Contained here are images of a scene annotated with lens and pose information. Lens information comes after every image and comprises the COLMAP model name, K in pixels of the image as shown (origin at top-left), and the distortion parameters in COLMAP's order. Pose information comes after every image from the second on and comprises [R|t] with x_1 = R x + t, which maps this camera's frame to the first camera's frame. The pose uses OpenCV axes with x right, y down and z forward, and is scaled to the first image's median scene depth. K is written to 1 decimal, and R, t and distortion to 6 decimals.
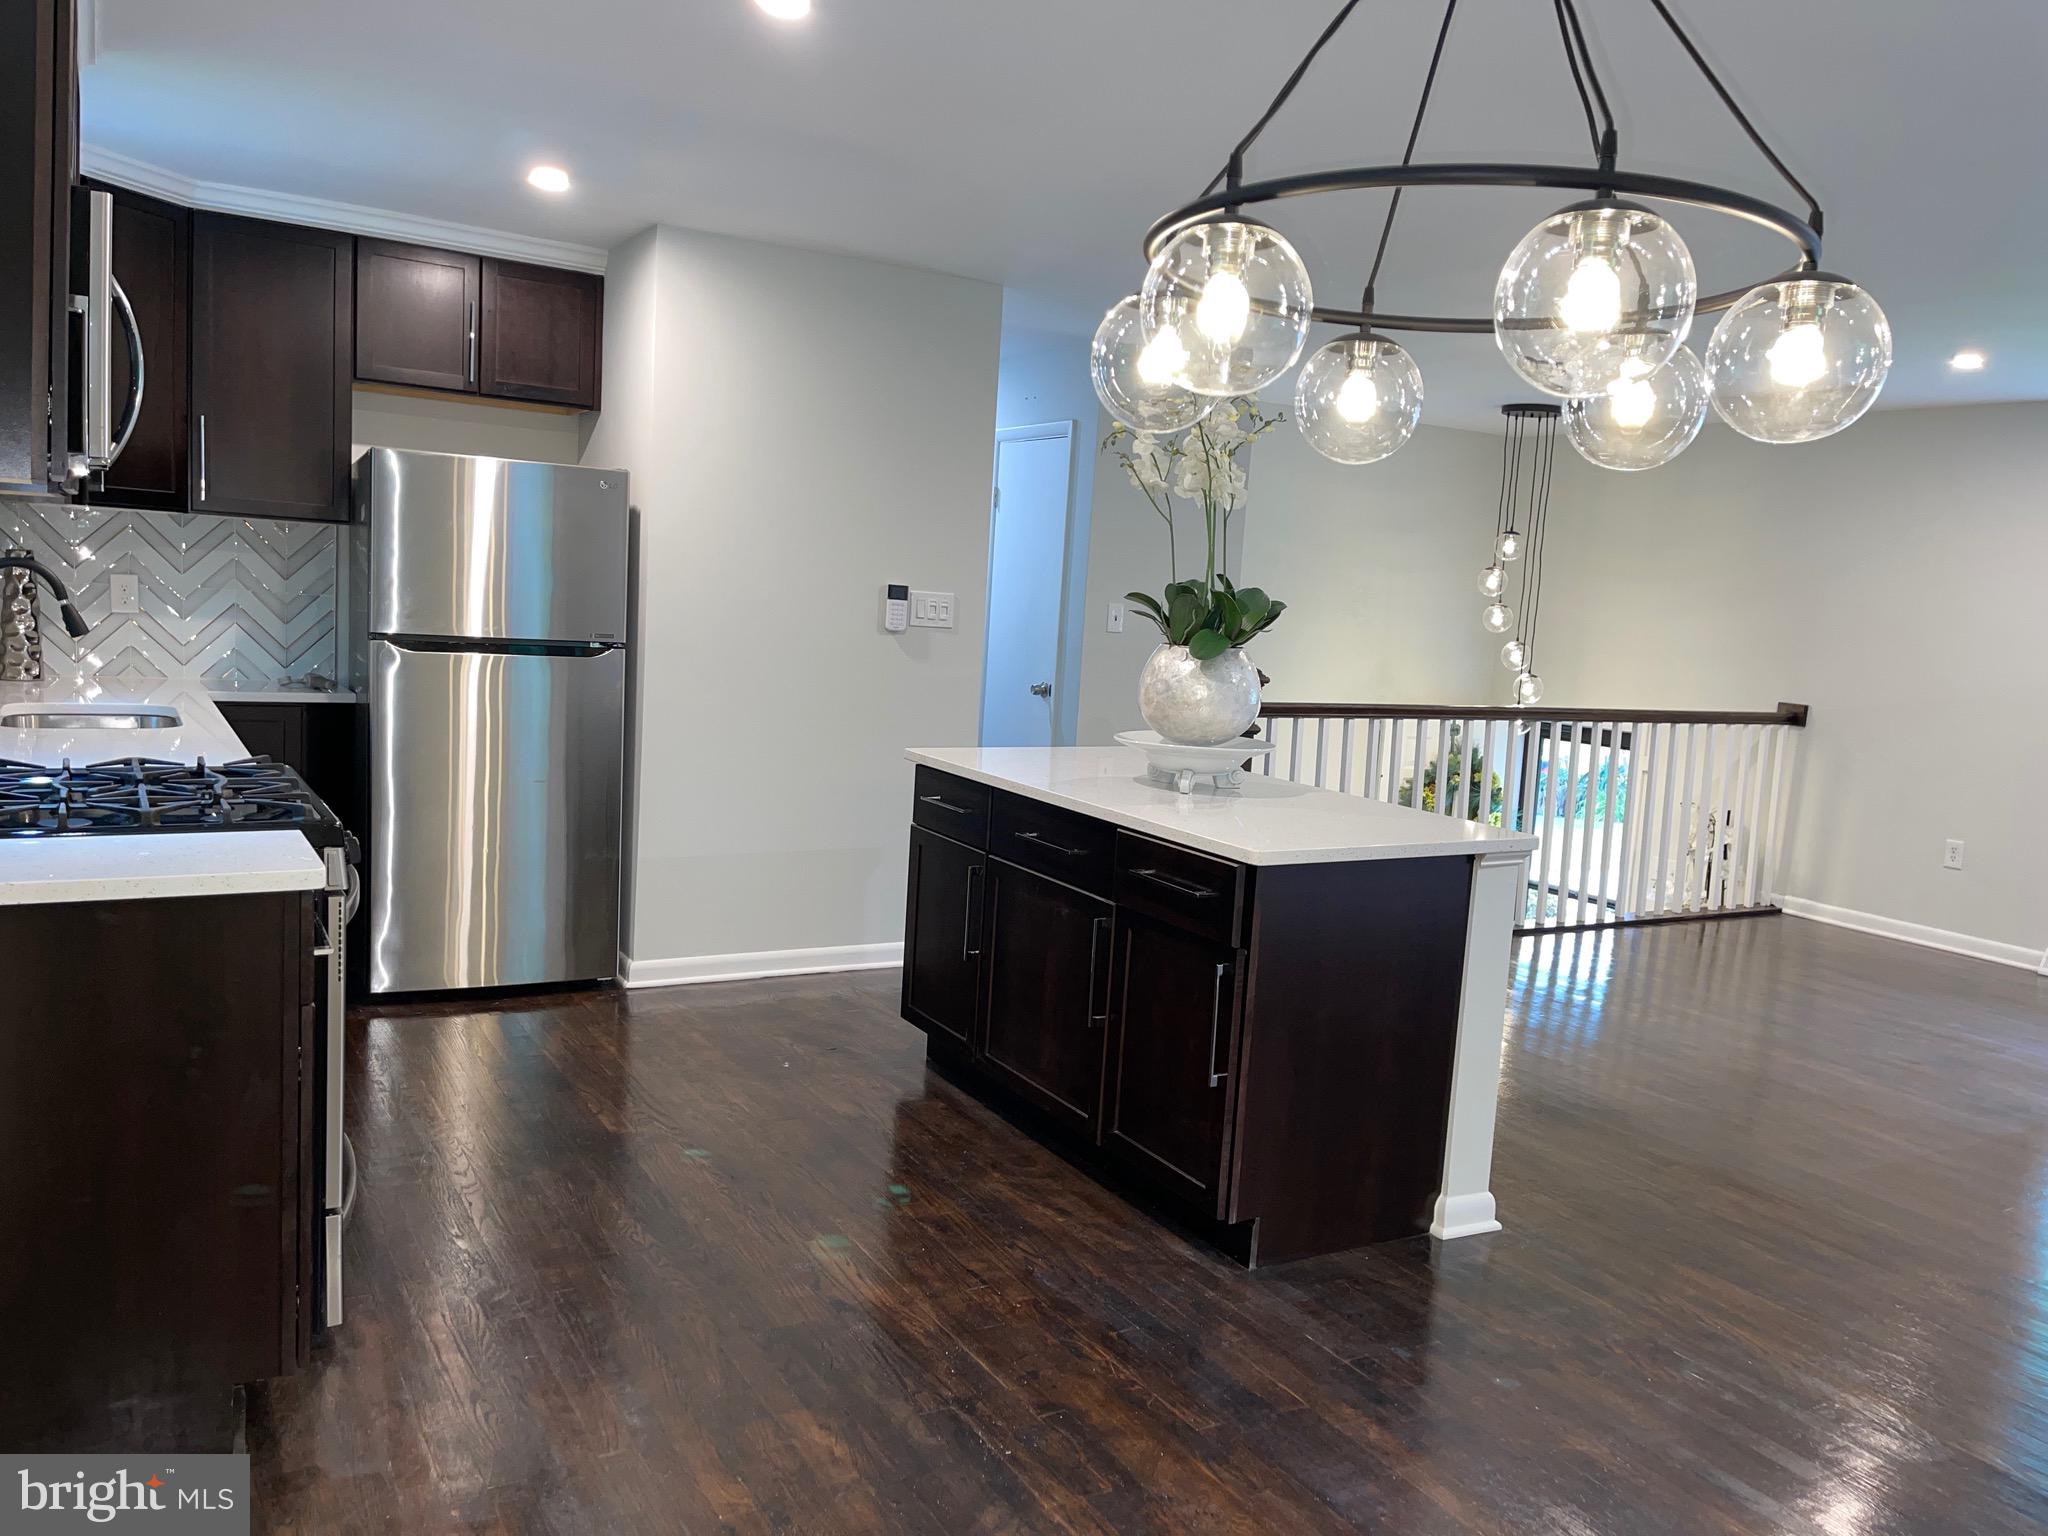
lens RADIAL K [[1586.6, 0, 1034.7], [0, 1586.6, 772.3], [0, 0, 1]] dist [0.106798, 0.002992]
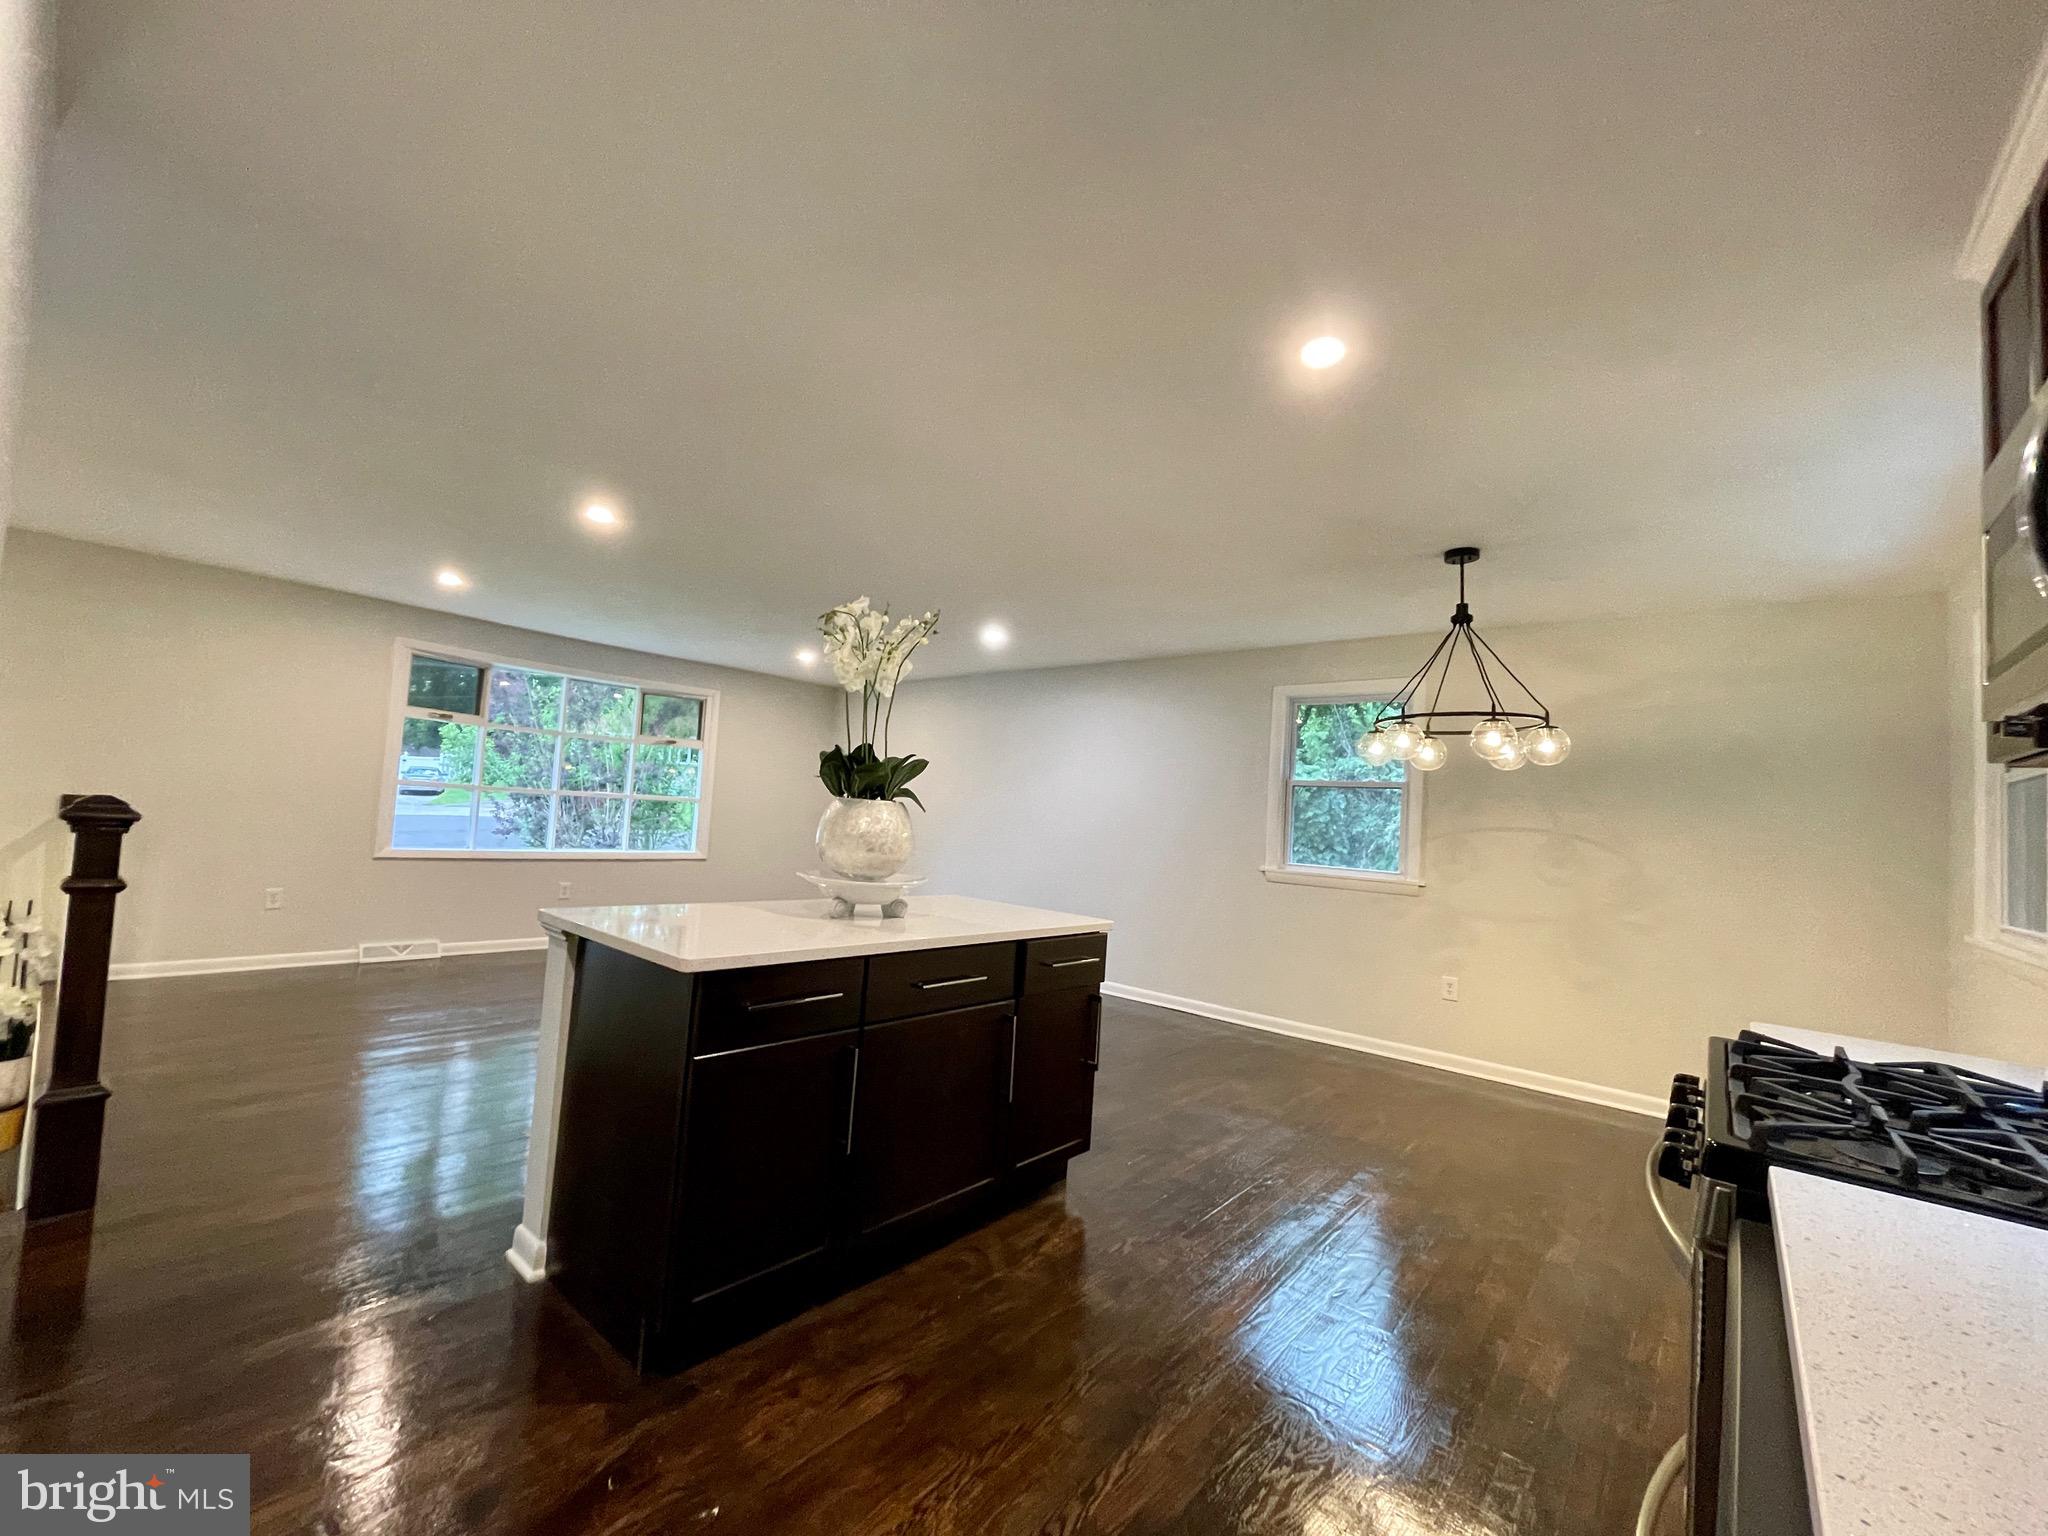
lens RADIAL K [[834.8, 0, 1023.9], [0, 834.8, 764.7], [0, 0, 1]] dist [0.001173, 0.000776]
pose [[-0.319933, -0.027077, 0.947053, -0.310184], [0.033753, 0.998631, 0.039954, -0.070259], [-0.946839, 0.044748, -0.318581, 0.617236]]
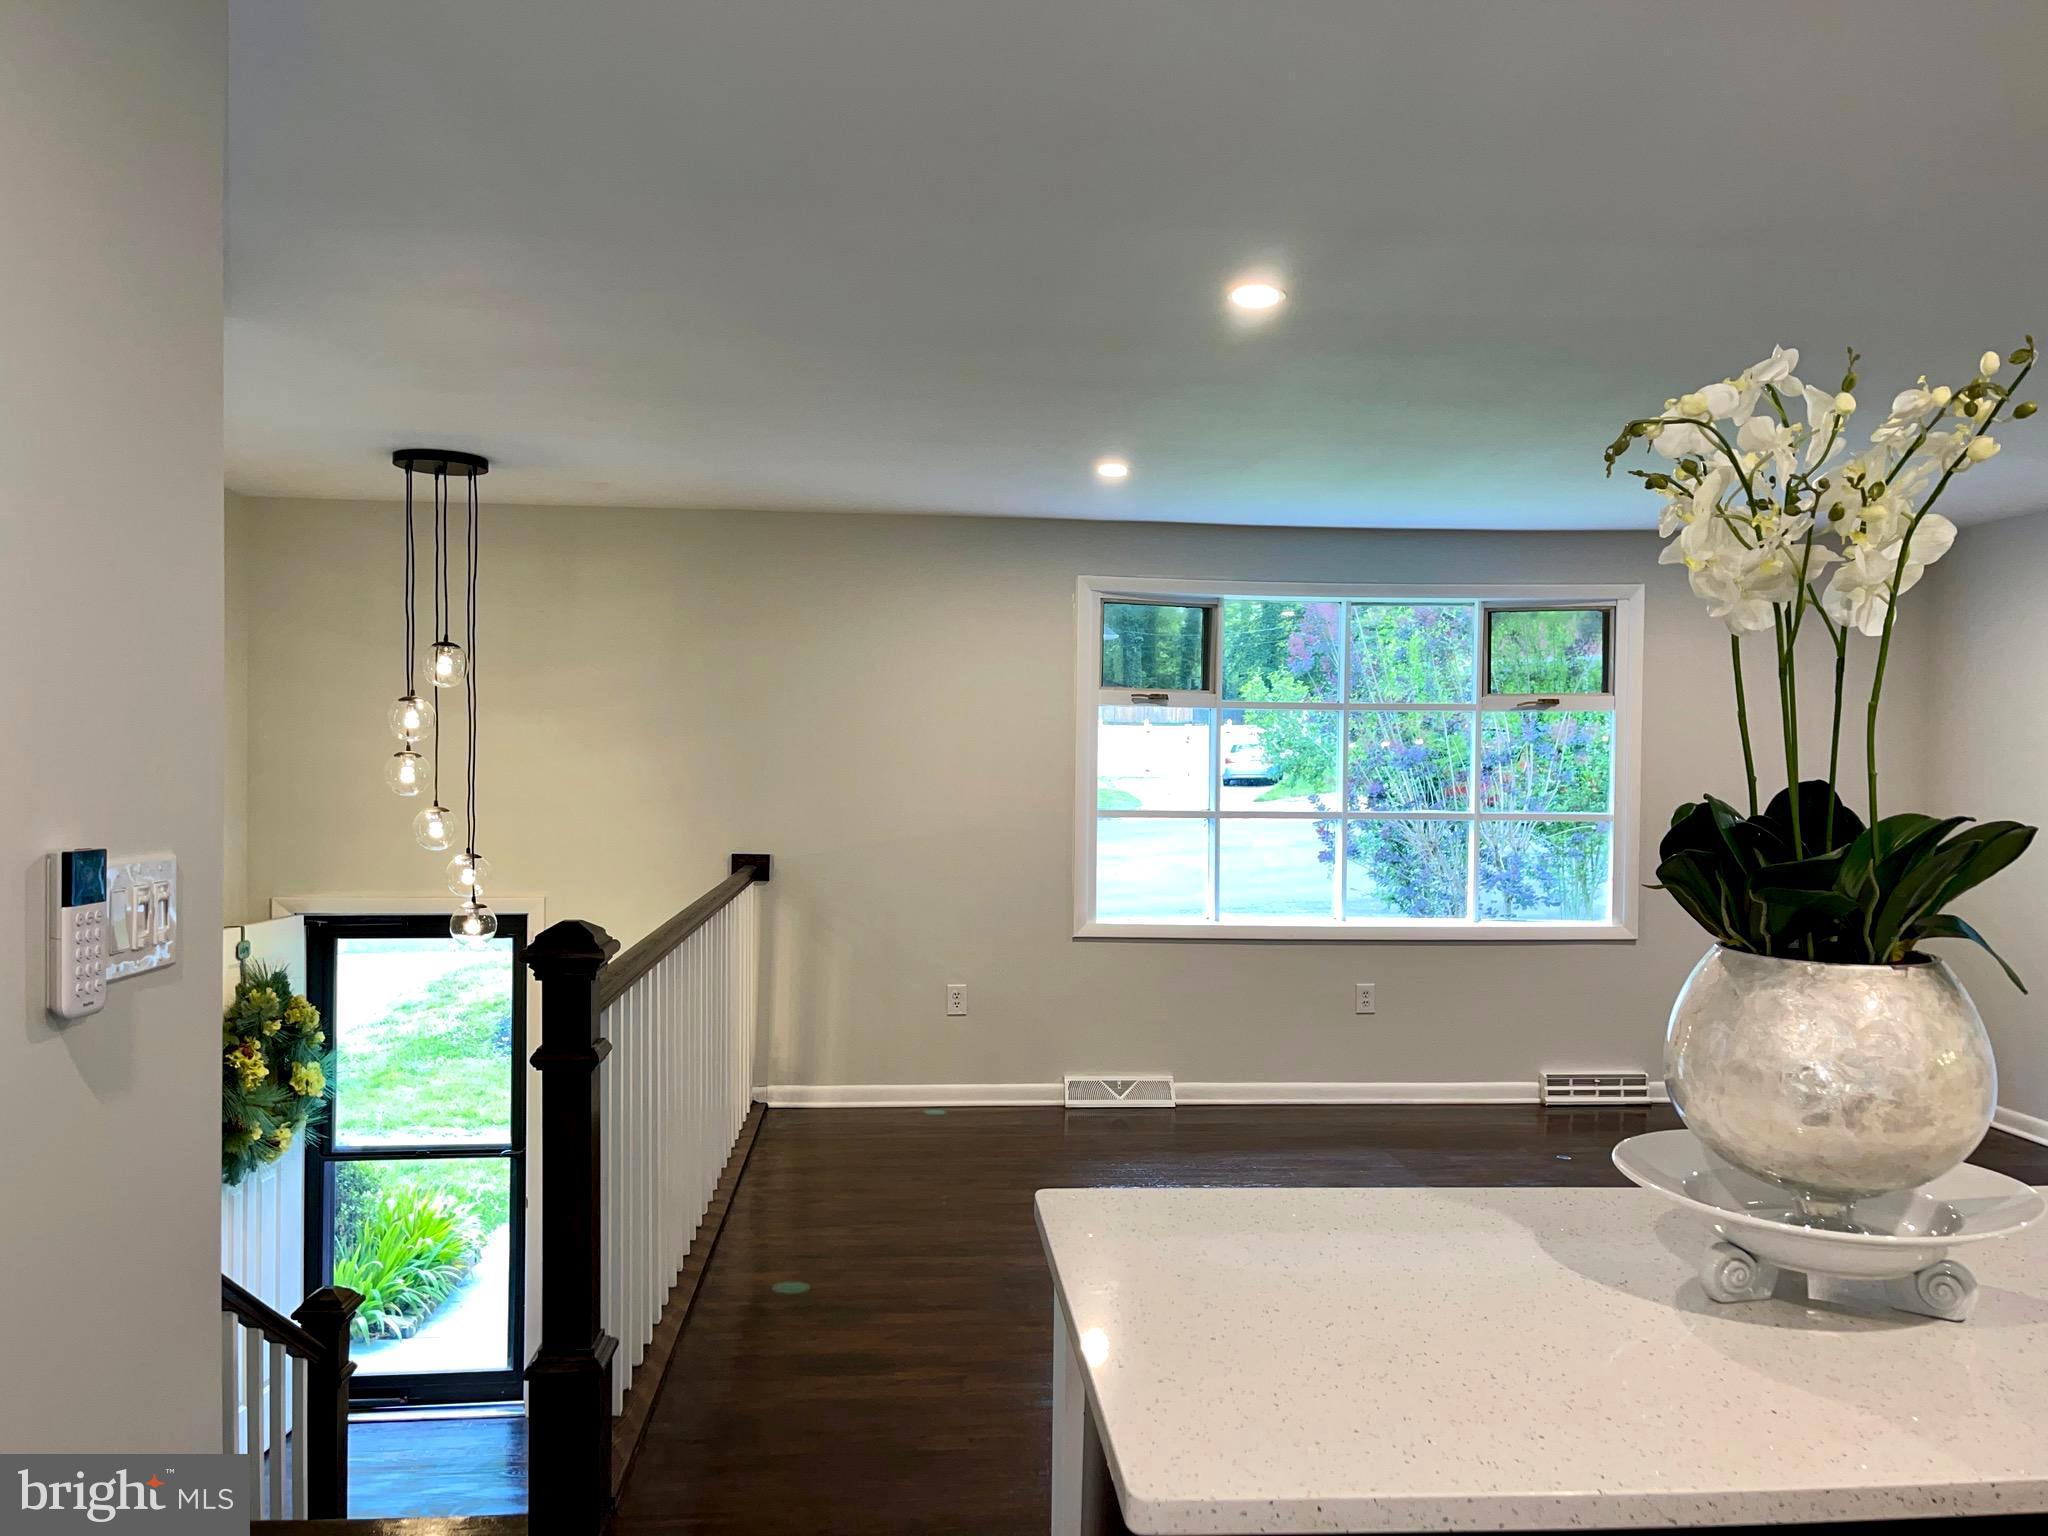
lens RADIAL K [[1565.9, 0, 1029.6], [0, 1565.9, 774.2], [0, 0, 1]] dist [0.069444, -0.092726]
pose [[0.433436, -0.075956, 0.897978, -0.199845], [0.128039, 0.991524, 0.022067, -0.088988], [-0.892042, 0.105412, 0.439487, 0.563621]]
